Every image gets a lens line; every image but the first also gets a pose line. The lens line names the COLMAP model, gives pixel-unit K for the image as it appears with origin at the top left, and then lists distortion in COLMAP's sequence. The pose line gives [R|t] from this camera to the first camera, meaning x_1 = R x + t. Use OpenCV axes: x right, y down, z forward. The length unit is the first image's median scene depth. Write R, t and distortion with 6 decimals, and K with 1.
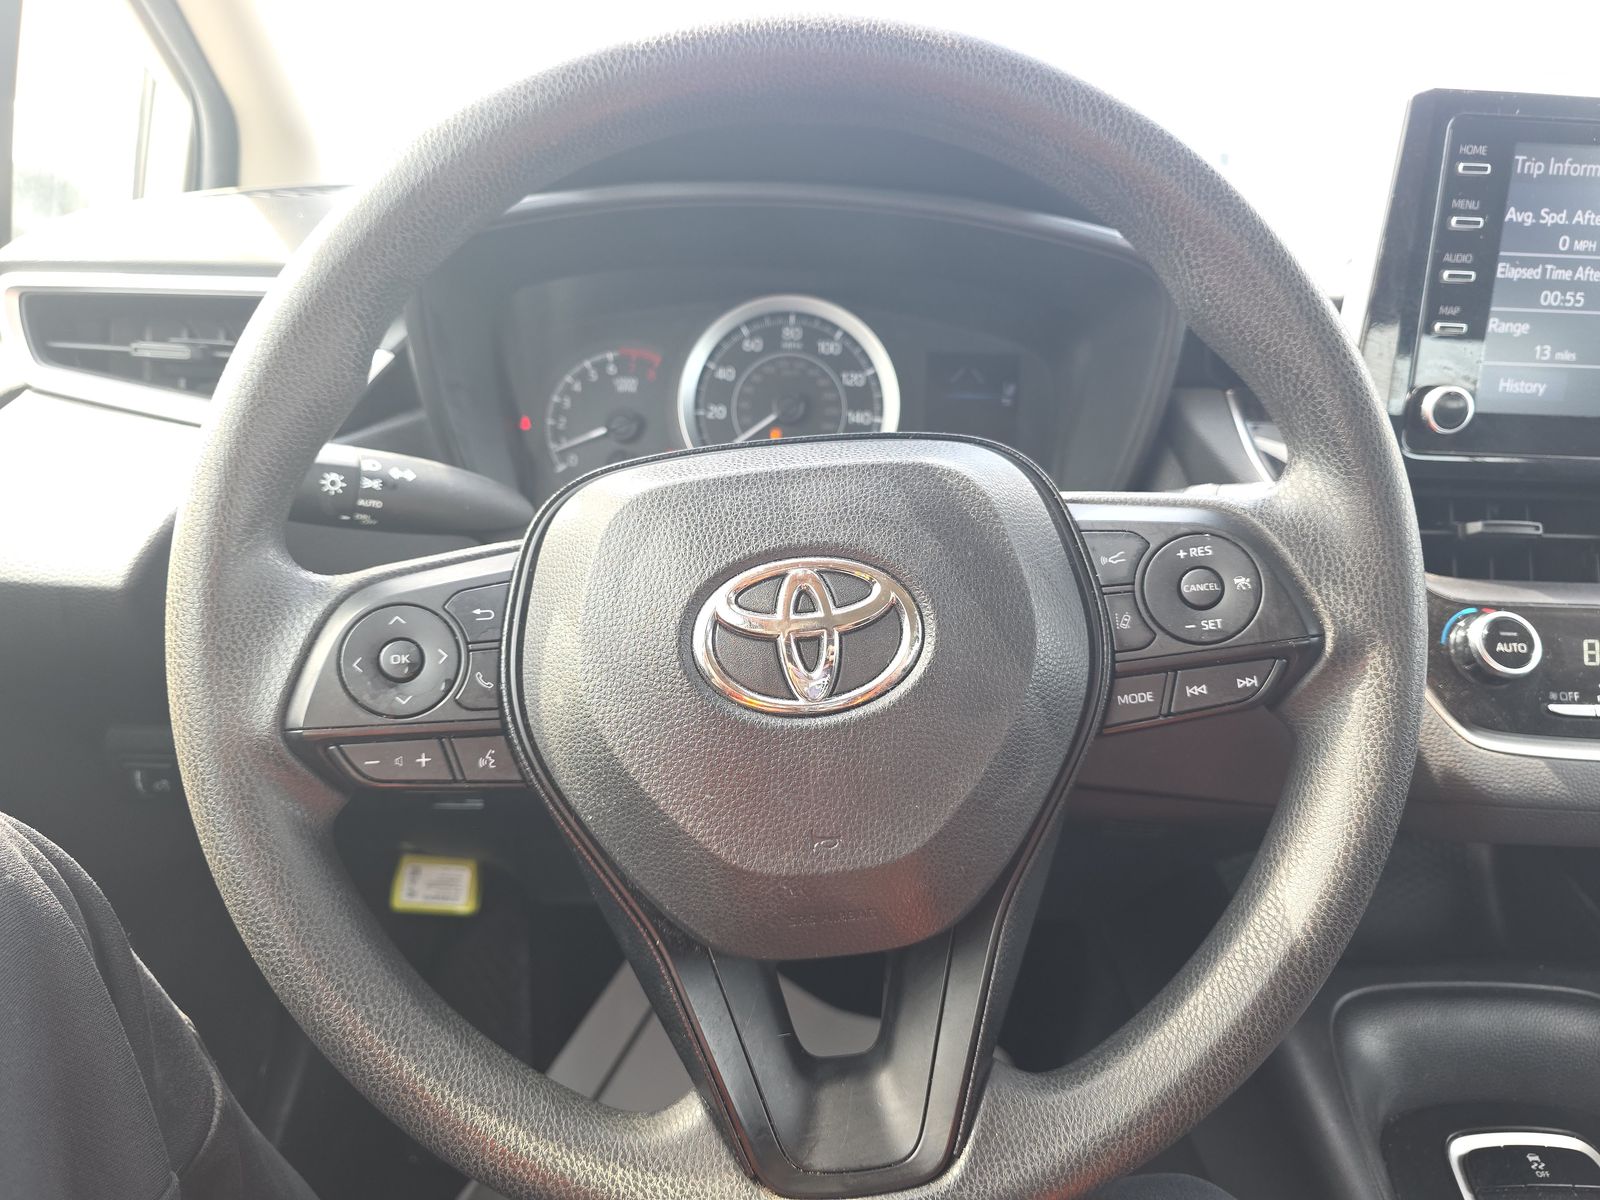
lens RADIAL K [[1074.8, 0, 795.5], [0, 1074.8, 596.5], [0, 0, 1]] dist [0.006513, -0.024540]
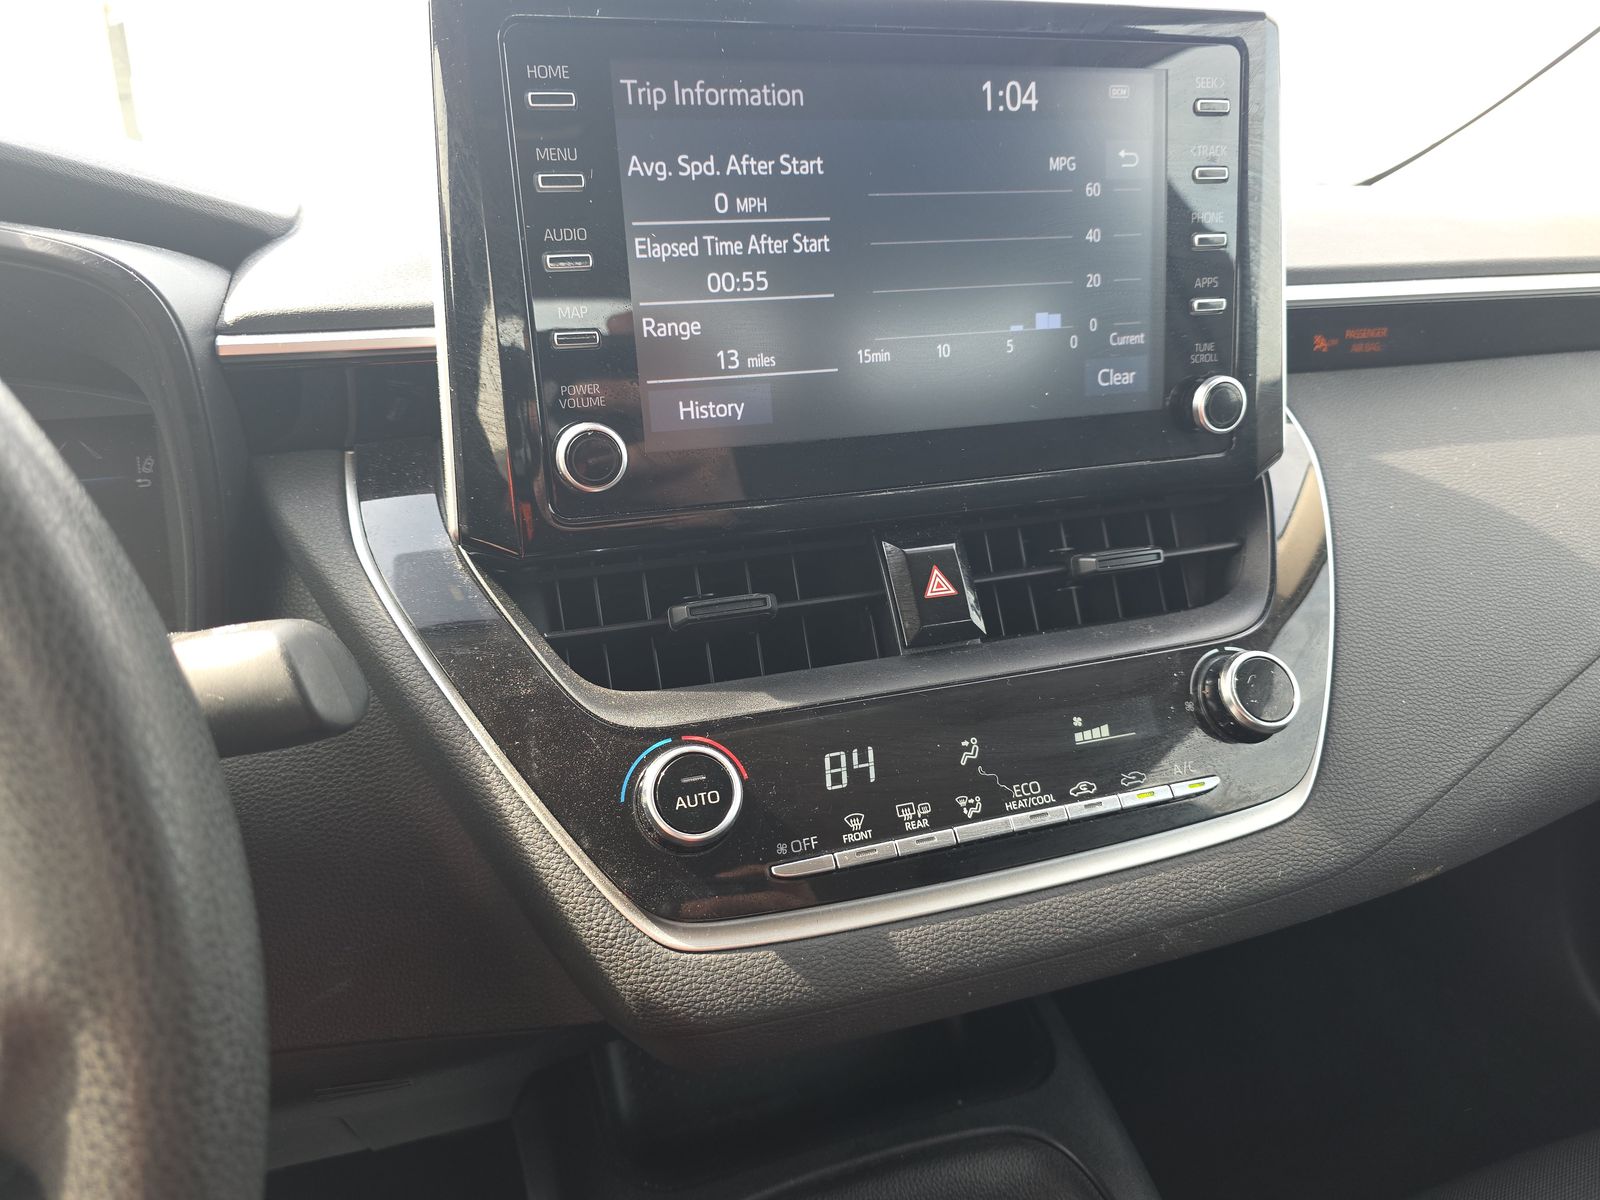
lens RADIAL K [[1074.8, 0, 800.0], [0, 1074.8, 604.3], [0, 0, 1]] dist [0.006513, -0.024540]
pose [[0.951707, -0.150286, 0.267708, 0.541701], [0.150229, 0.988432, 0.020819, -0.076260], [-0.267740, 0.020404, 0.963275, 0.309326]]
